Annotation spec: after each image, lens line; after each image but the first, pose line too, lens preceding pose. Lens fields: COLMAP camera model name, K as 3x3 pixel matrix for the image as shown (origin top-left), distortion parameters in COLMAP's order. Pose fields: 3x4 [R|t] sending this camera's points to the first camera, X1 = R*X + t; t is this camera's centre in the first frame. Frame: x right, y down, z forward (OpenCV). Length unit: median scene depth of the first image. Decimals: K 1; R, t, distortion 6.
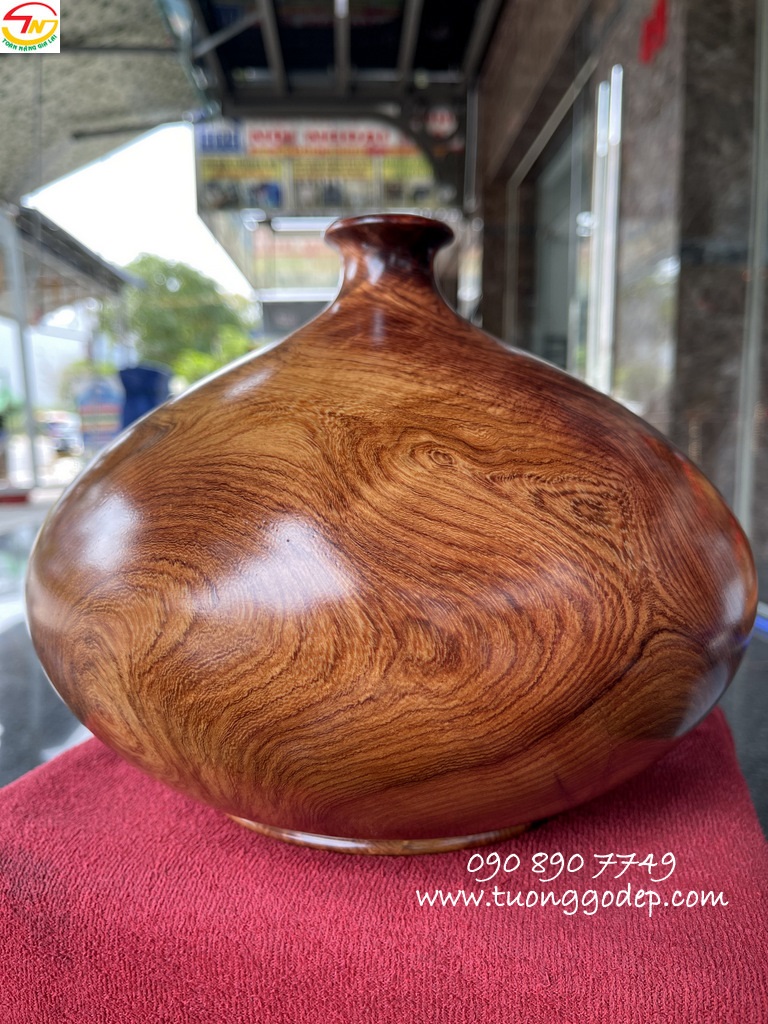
lens RADIAL K [[786.9, 0, 387.7], [0, 786.9, 519.6], [0, 0, 1]] dist [0.001369, -0.056396]
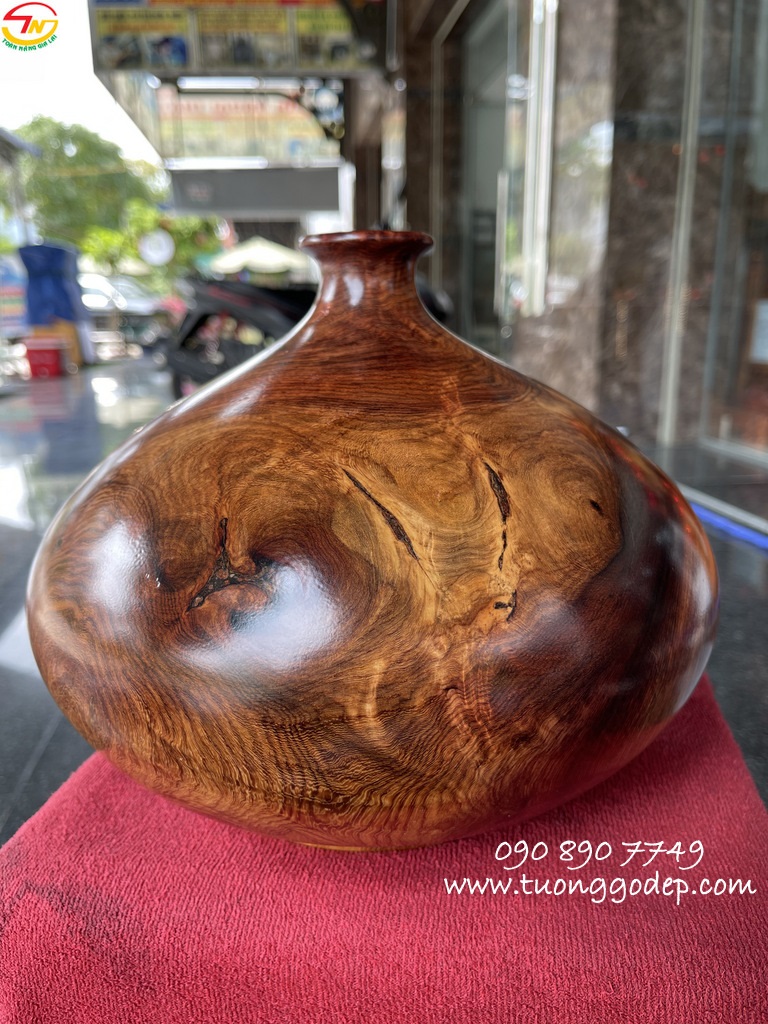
lens RADIAL K [[786.9, 0, 389.8], [0, 786.9, 522.6], [0, 0, 1]] dist [0.001369, -0.056396]
pose [[0.995163, -0.036359, 0.091262, -0.142363], [0.022021, 0.987909, 0.153463, -0.188319], [-0.095739, -0.150711, 0.983931, 0.021817]]
